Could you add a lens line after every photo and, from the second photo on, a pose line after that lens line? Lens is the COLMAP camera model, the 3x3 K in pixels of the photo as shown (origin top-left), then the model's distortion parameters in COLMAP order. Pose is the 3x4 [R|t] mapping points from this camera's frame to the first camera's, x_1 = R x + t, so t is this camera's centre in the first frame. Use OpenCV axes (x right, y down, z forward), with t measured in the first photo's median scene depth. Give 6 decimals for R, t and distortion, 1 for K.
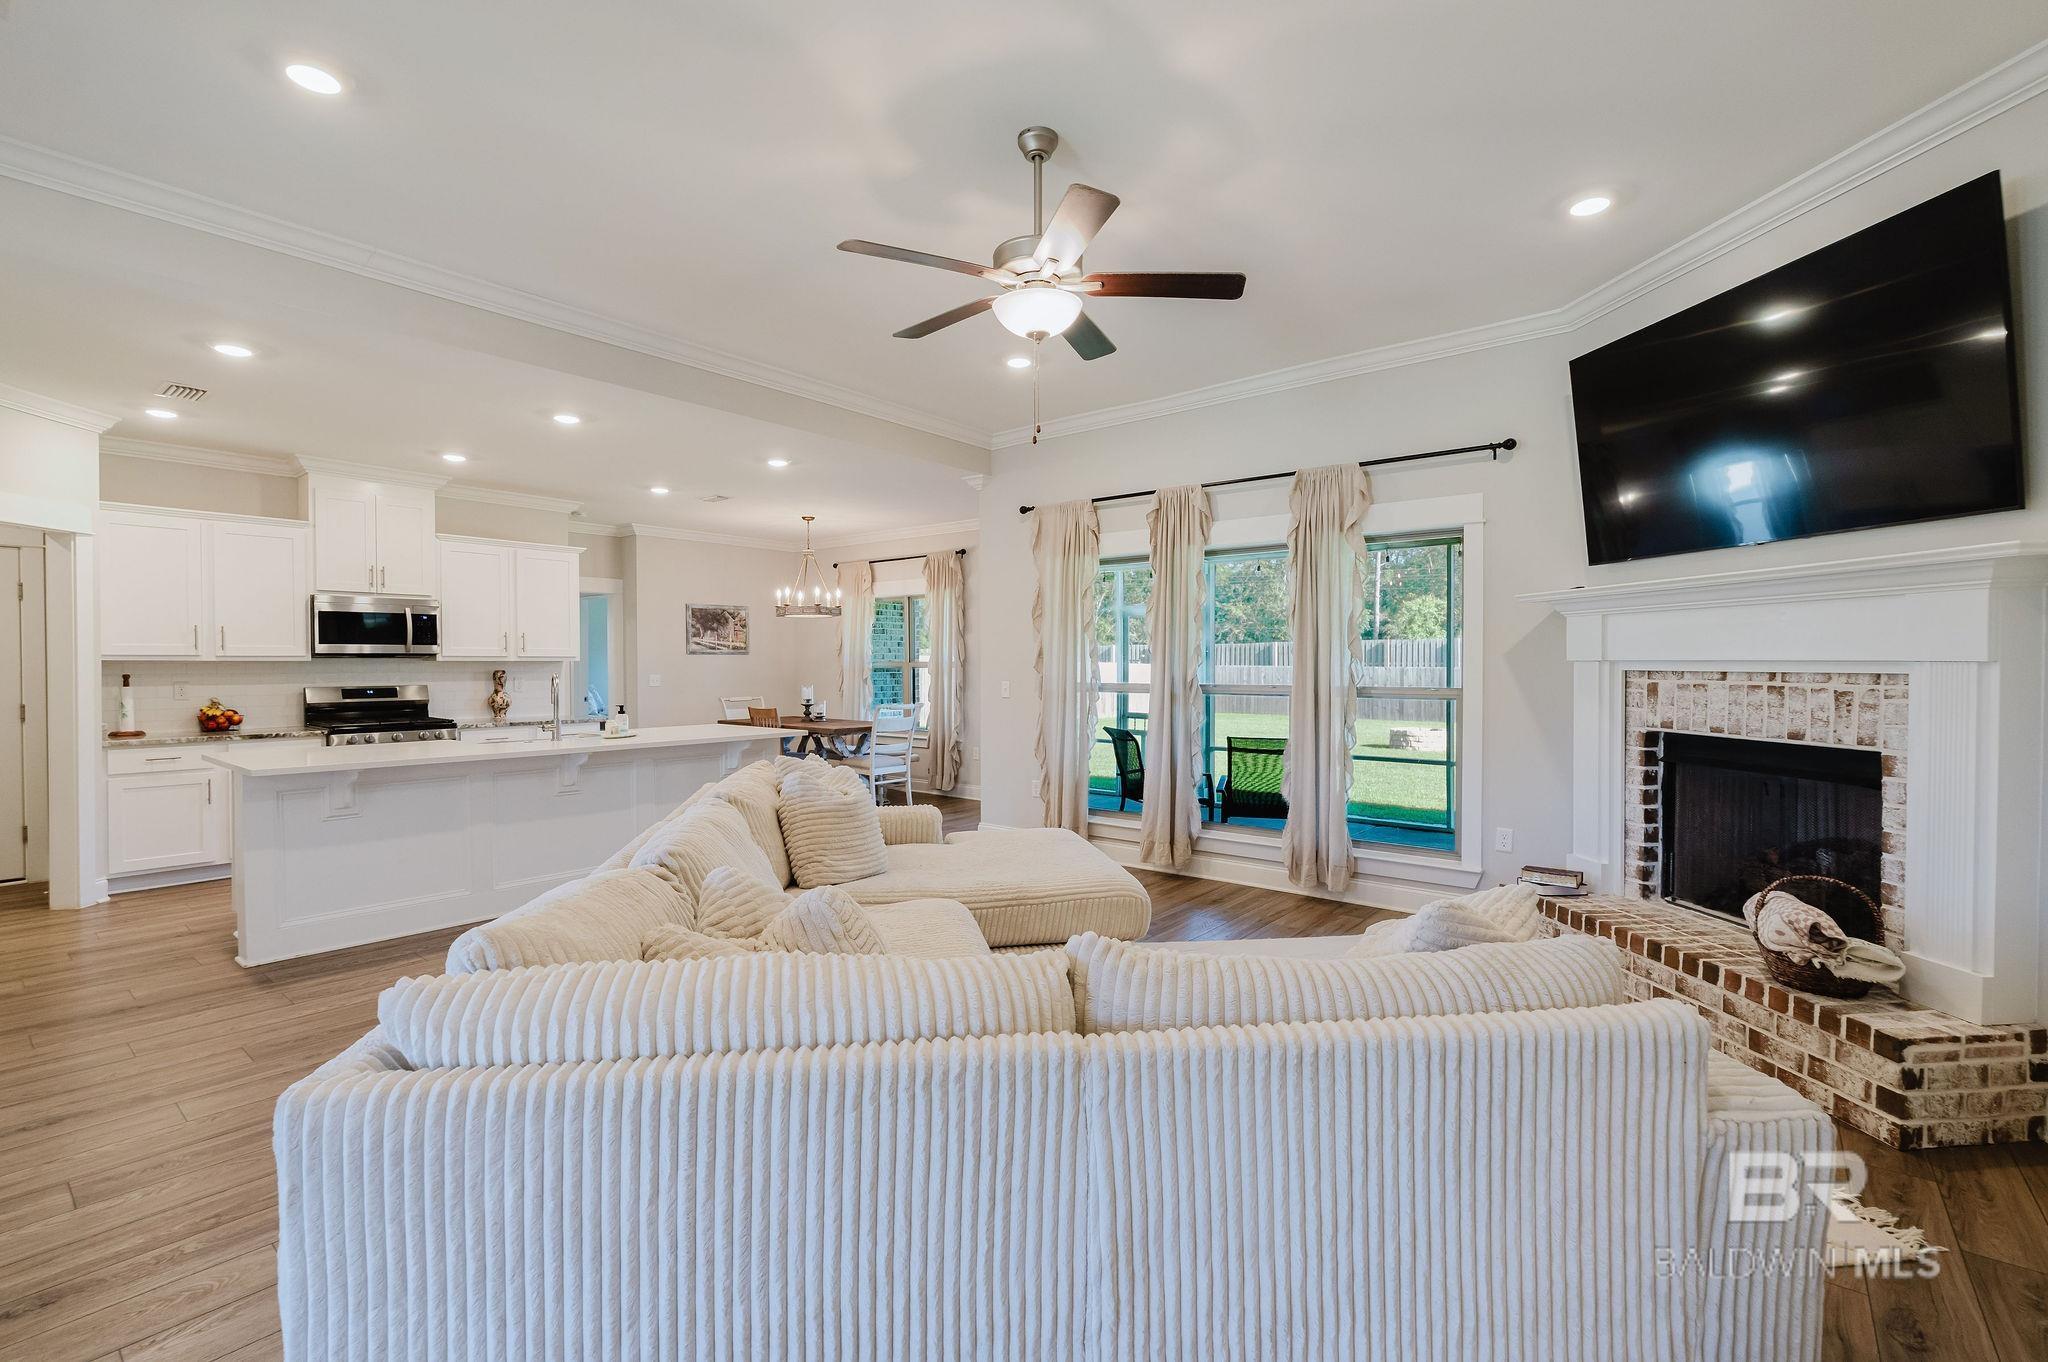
lens RADIAL K [[901.5, 0, 1020.9], [0, 901.5, 671.2], [0, 0, 1]] dist [-0.006499, 0.001136]
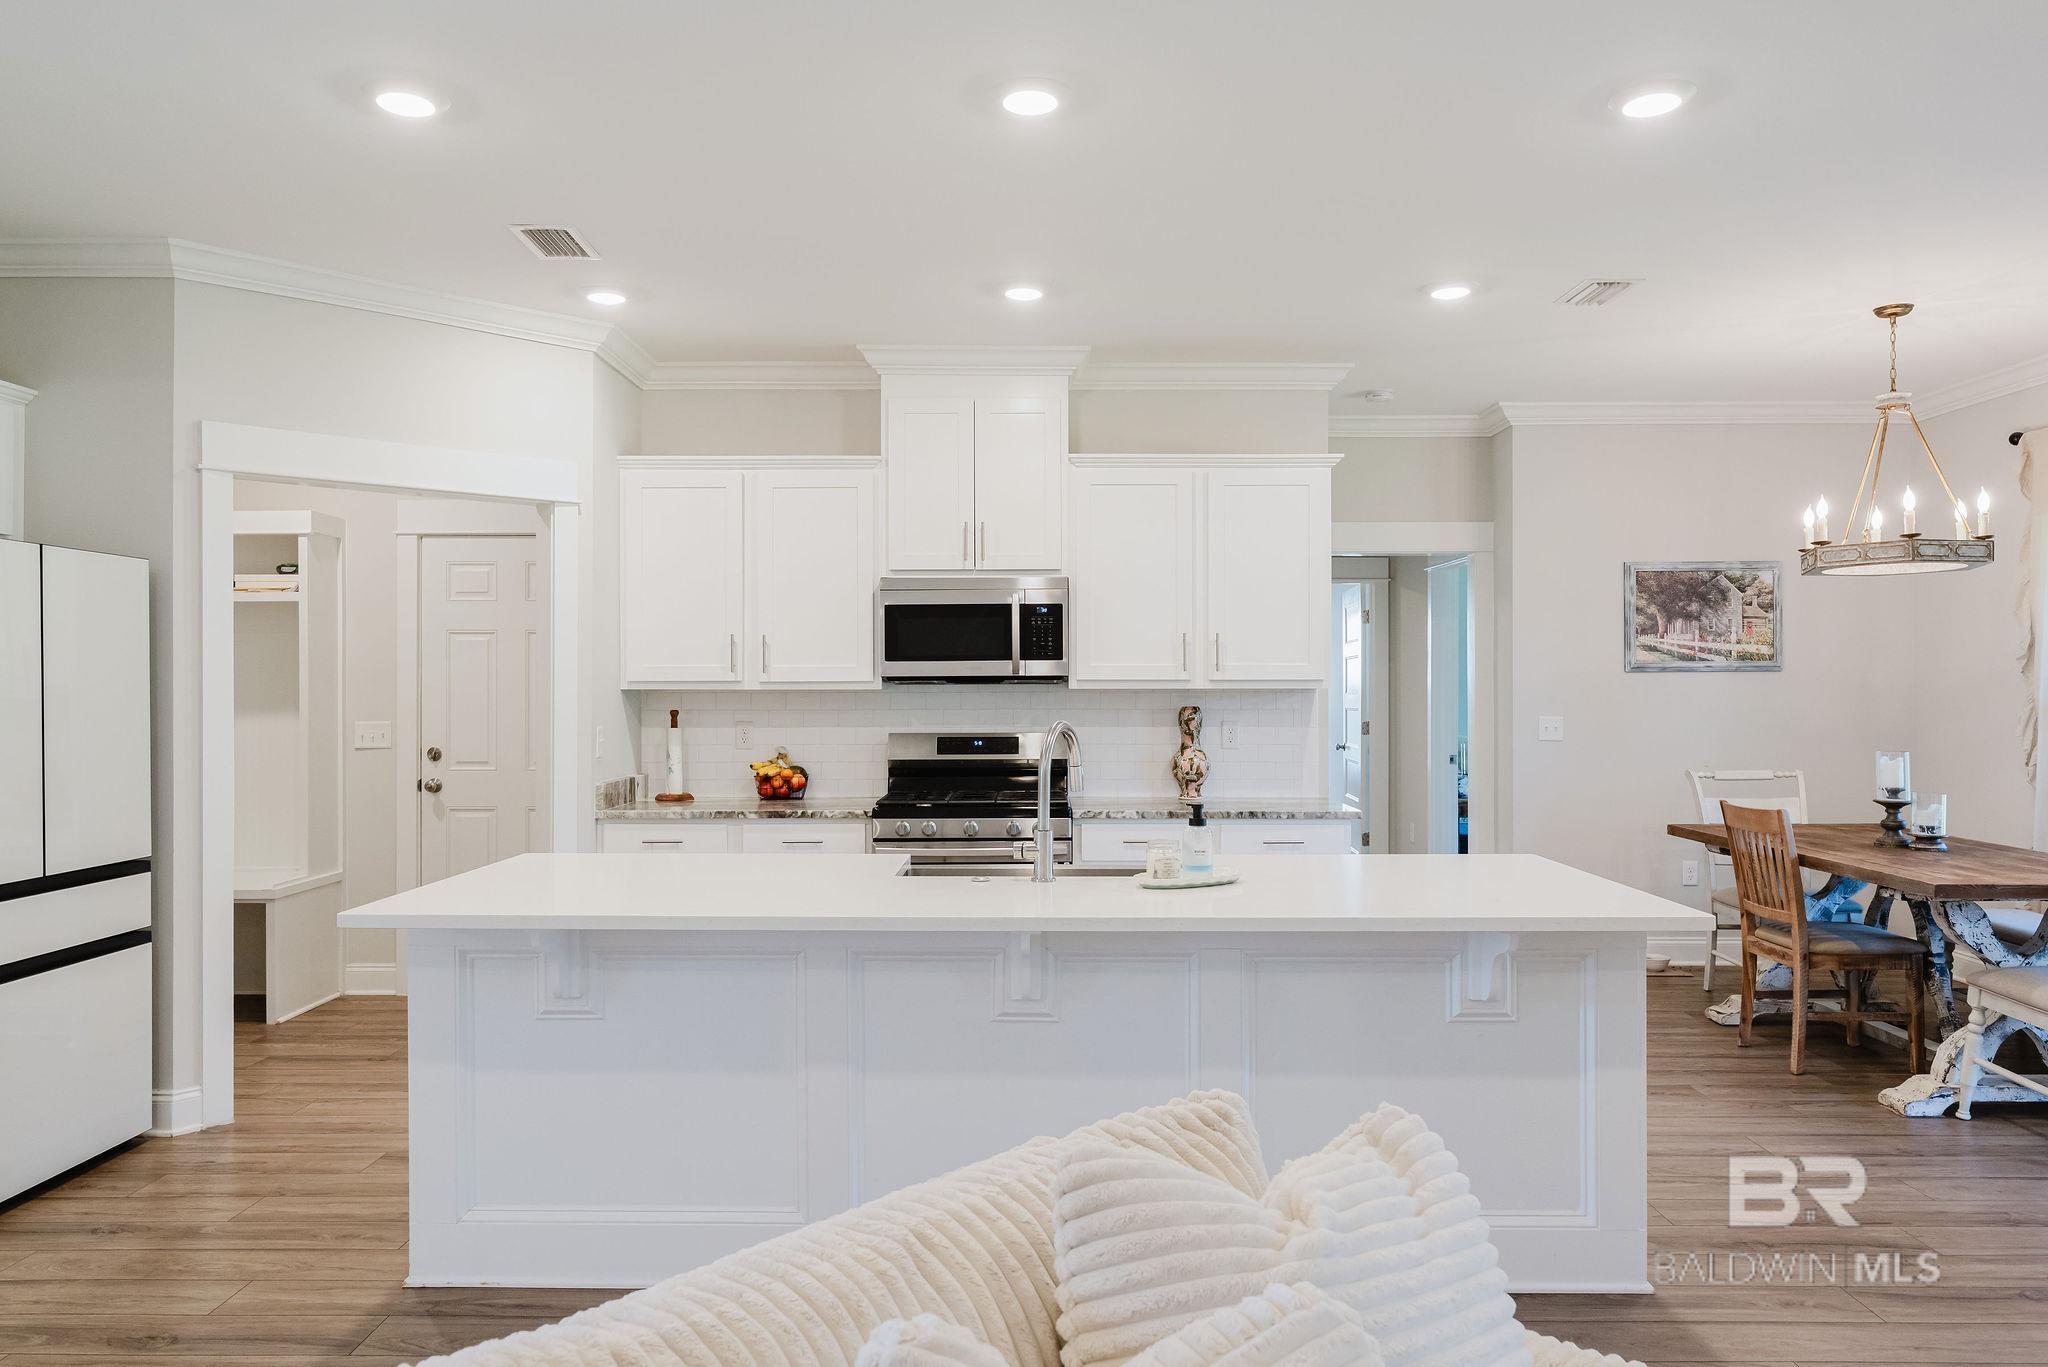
lens RADIAL K [[1392.1, 0, 1028.4], [0, 1392.1, 689.9], [0, 0, 1]] dist [-0.004363, 0.001524]
pose [[0.621984, 0.002501, -0.783026, -0.007712], [-0.006627, 0.999976, -0.002070, -0.010768], [0.783002, 0.006477, 0.621986, 0.543401]]
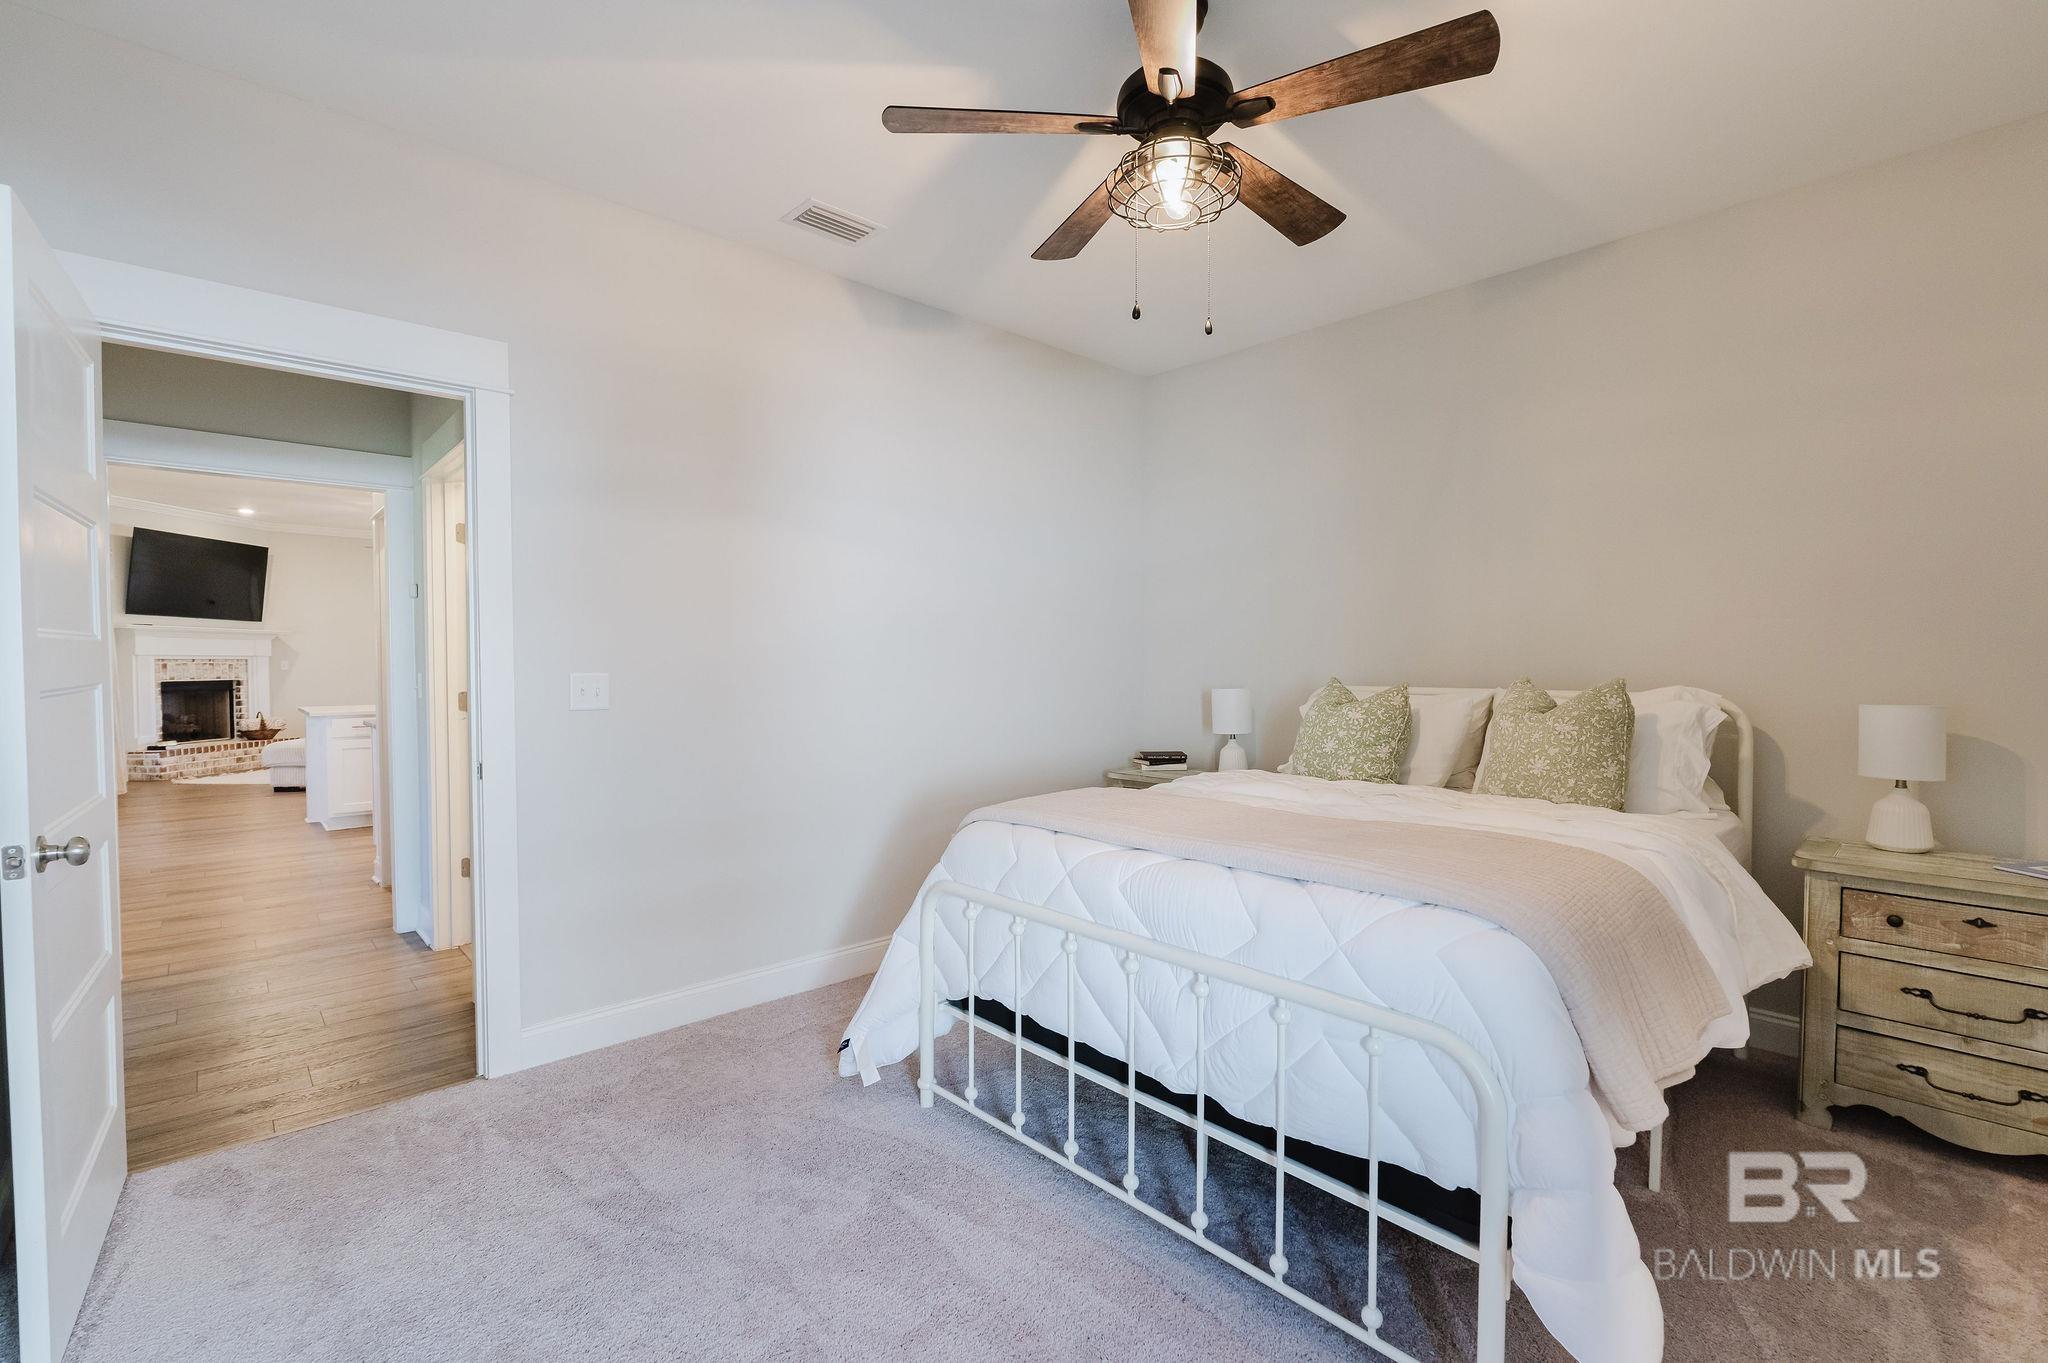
lens RADIAL K [[901.5, 0, 1027.9], [0, 901.5, 682.1], [0, 0, 1]] dist [-0.006499, 0.001136]
pose [[-0.989662, 0.001891, 0.143404, -1.484074], [0.006902, 0.999382, 0.034455, -0.004135], [-0.143250, 0.035089, -0.989064, 2.194094]]
